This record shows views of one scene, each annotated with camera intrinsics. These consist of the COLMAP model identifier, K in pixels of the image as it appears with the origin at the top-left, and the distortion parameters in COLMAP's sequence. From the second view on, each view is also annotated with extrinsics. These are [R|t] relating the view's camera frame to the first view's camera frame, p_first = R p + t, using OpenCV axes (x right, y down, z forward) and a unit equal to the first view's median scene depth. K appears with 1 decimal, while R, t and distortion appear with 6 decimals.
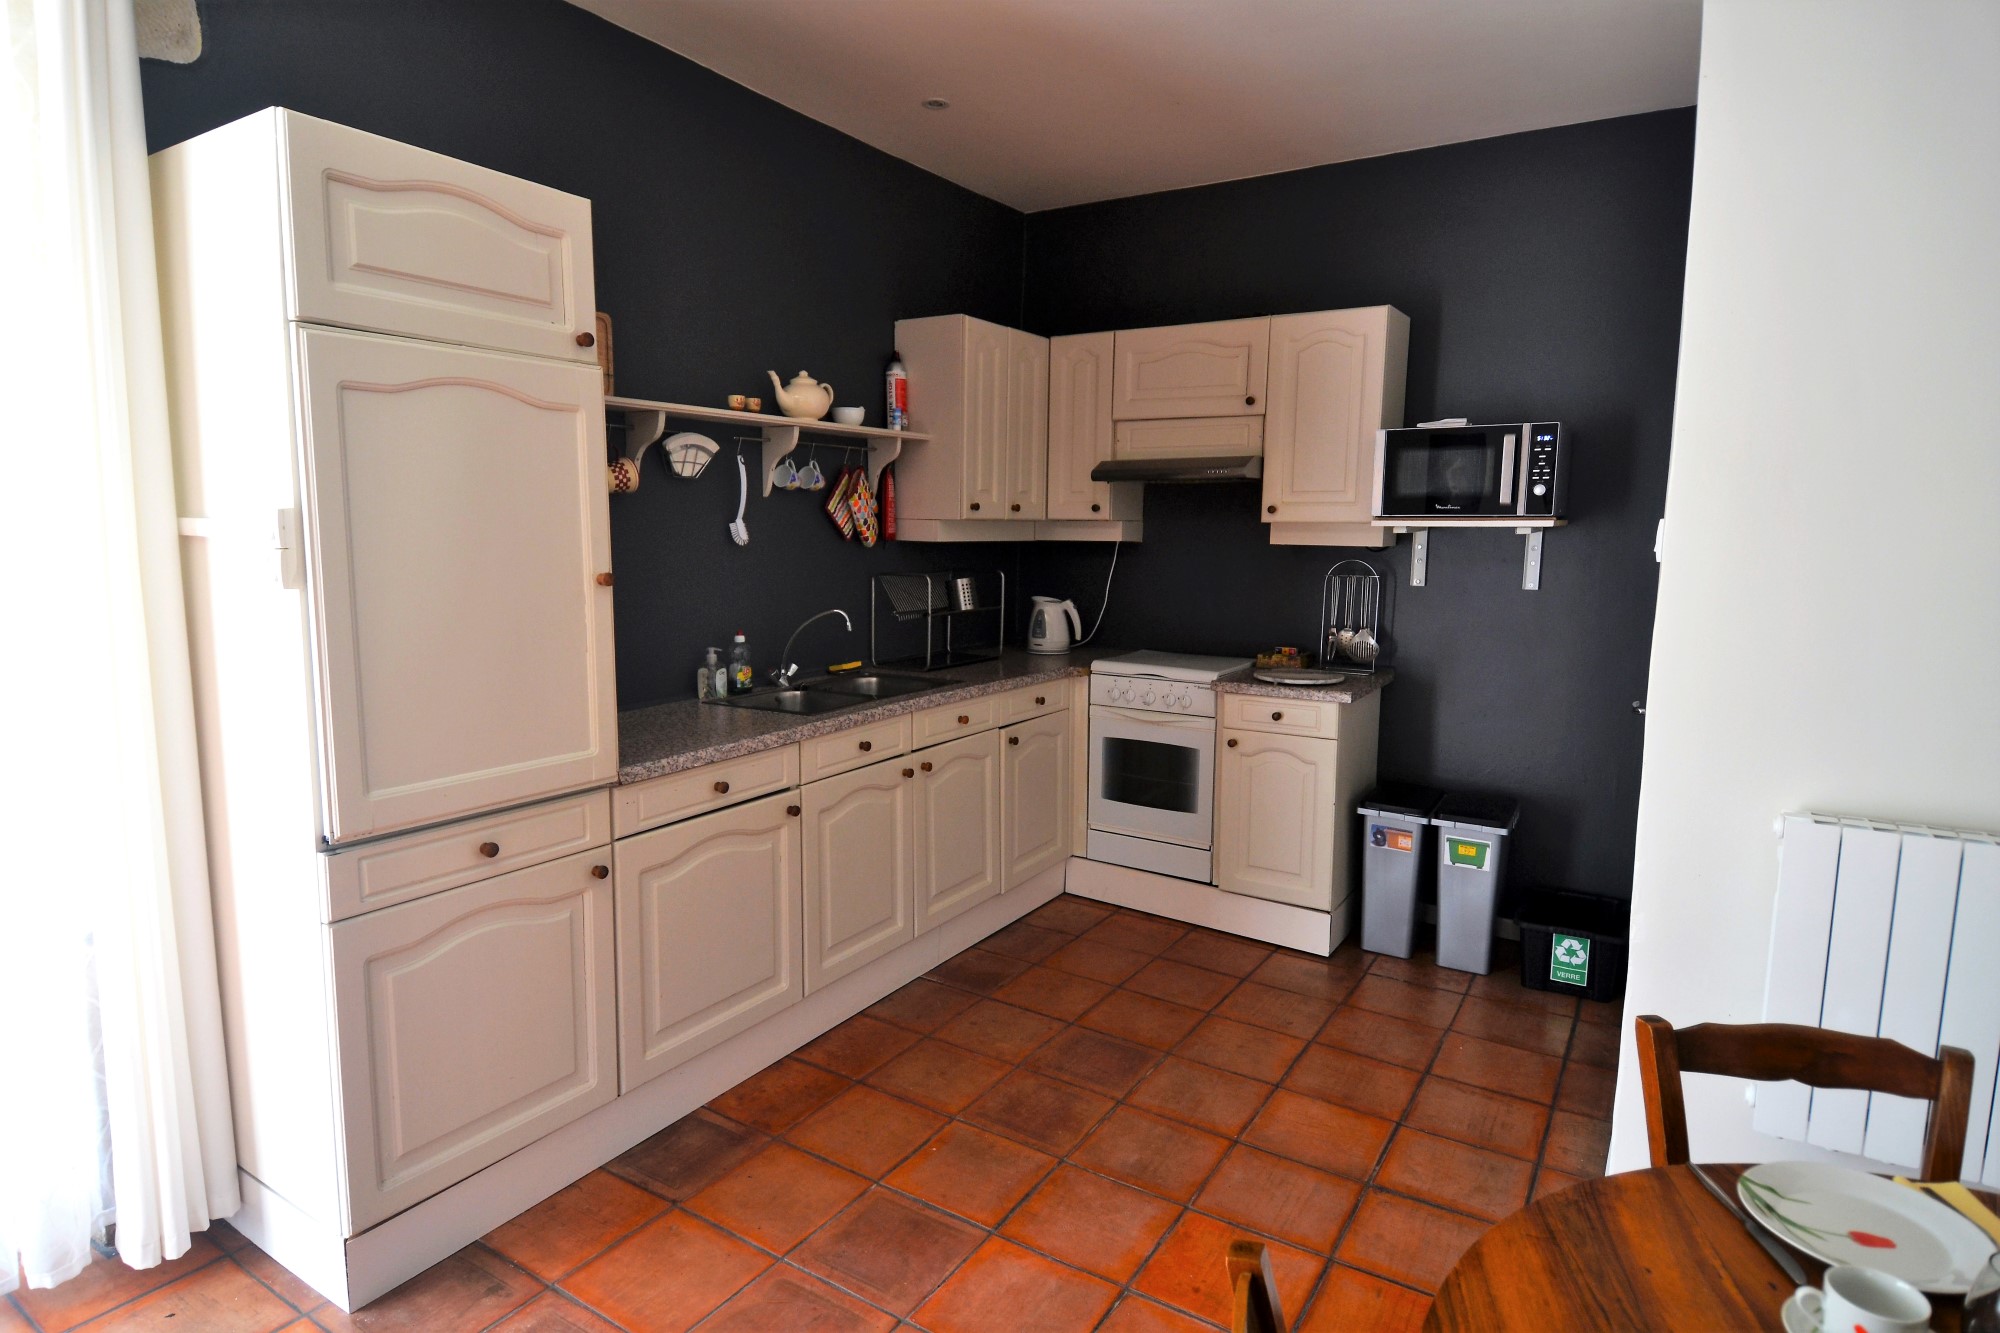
lens RADIAL K [[1089.0, 0, 980.2], [0, 1089.0, 664.4], [0, 0, 1]] dist [0.038186, -0.042603]
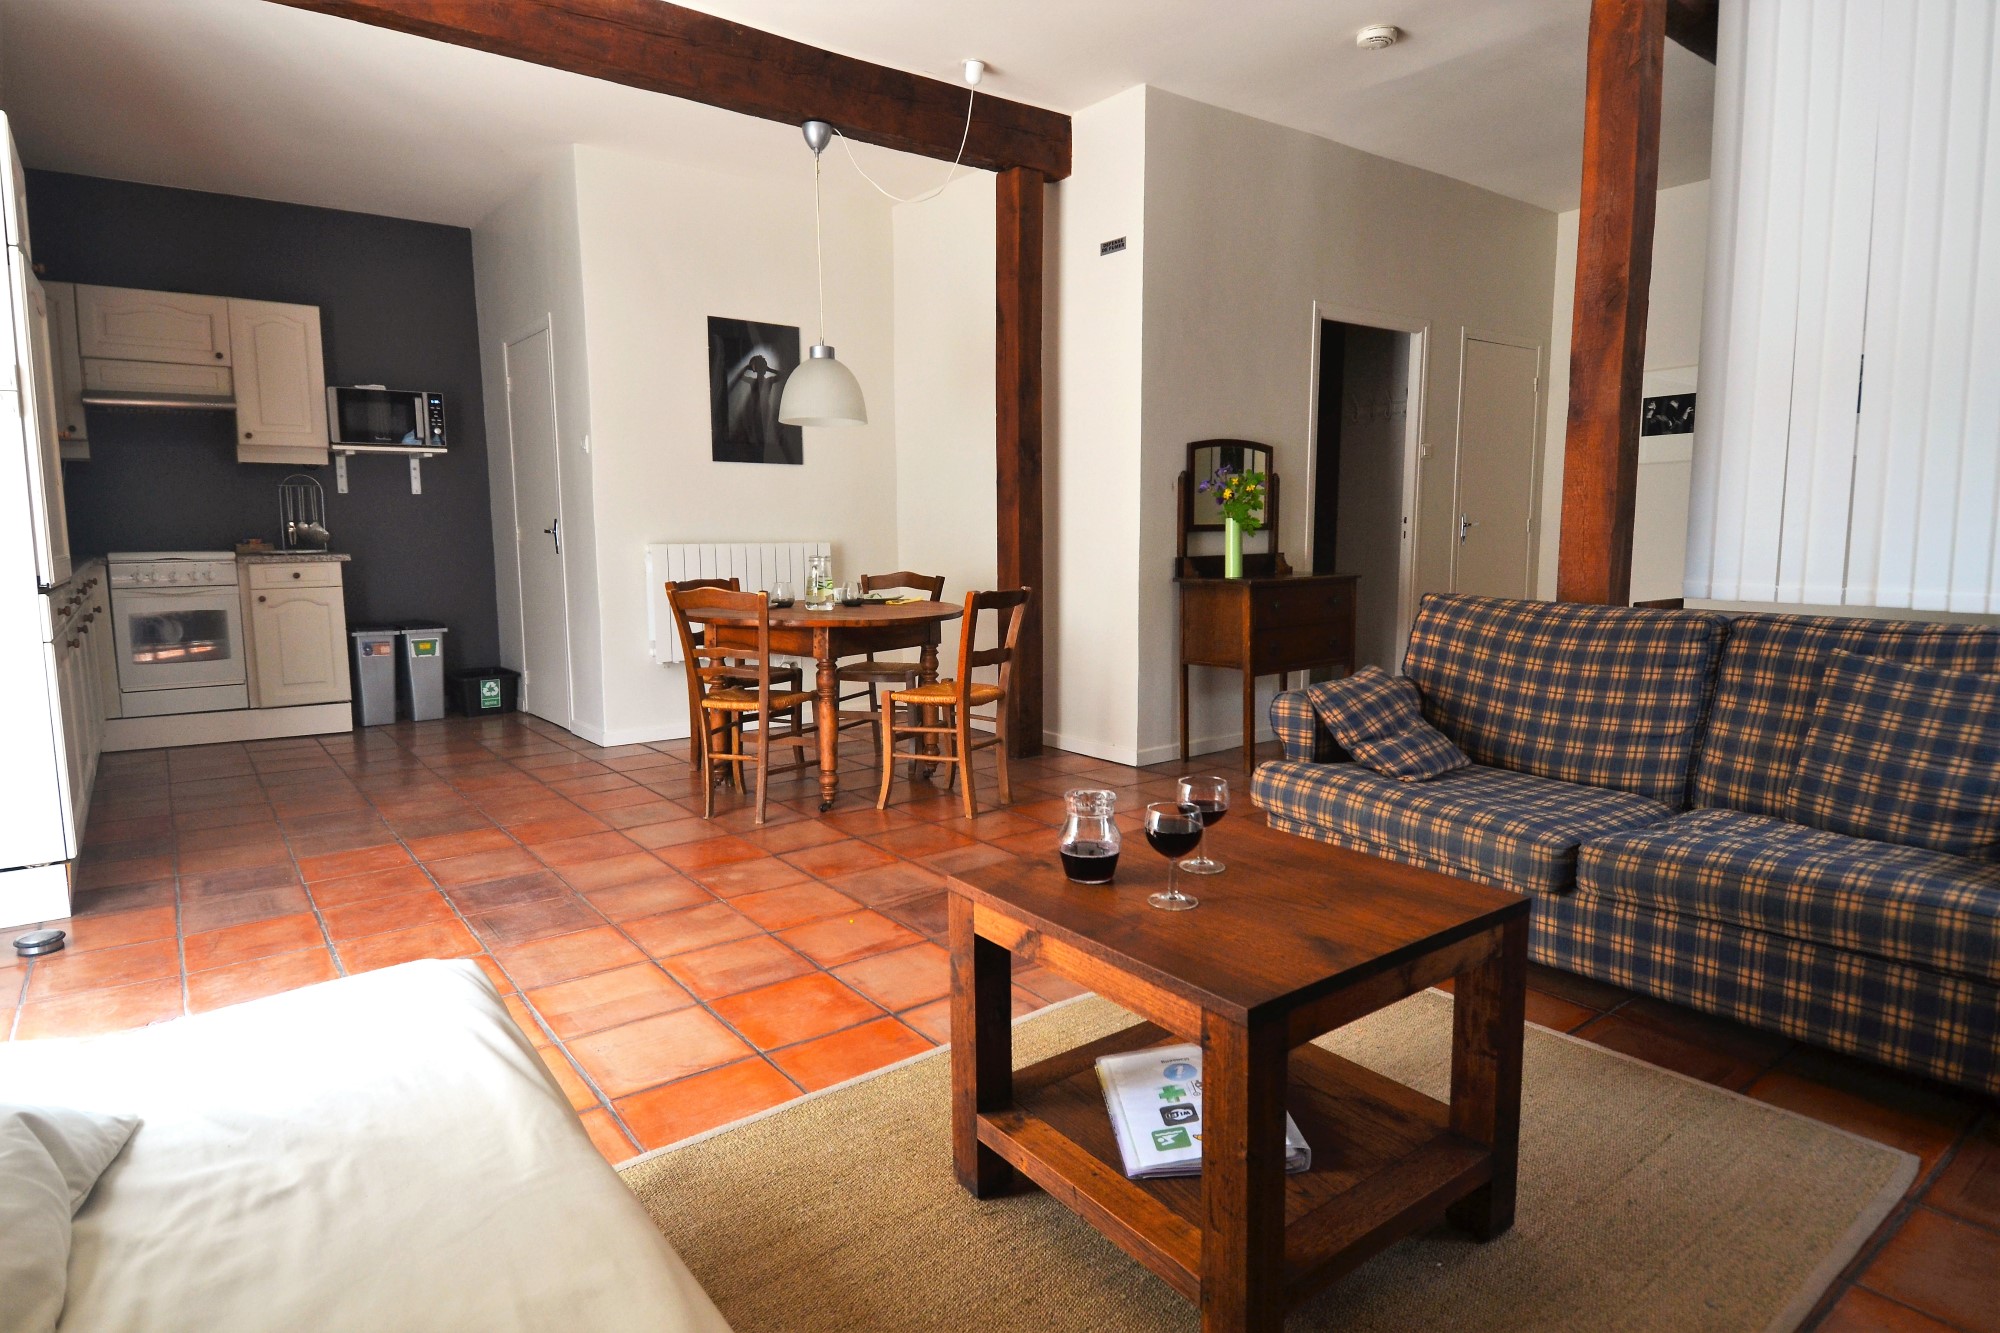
lens RADIAL K [[1089.0, 0, 980.2], [0, 1089.0, 664.4], [0, 0, 1]] dist [0.038186, -0.042603]
pose [[0.346535, -0.131024, 0.928841, -0.794957], [0.126680, 0.987663, 0.092060, 0.145273], [-0.929444, 0.085764, 0.358858, -0.376640]]
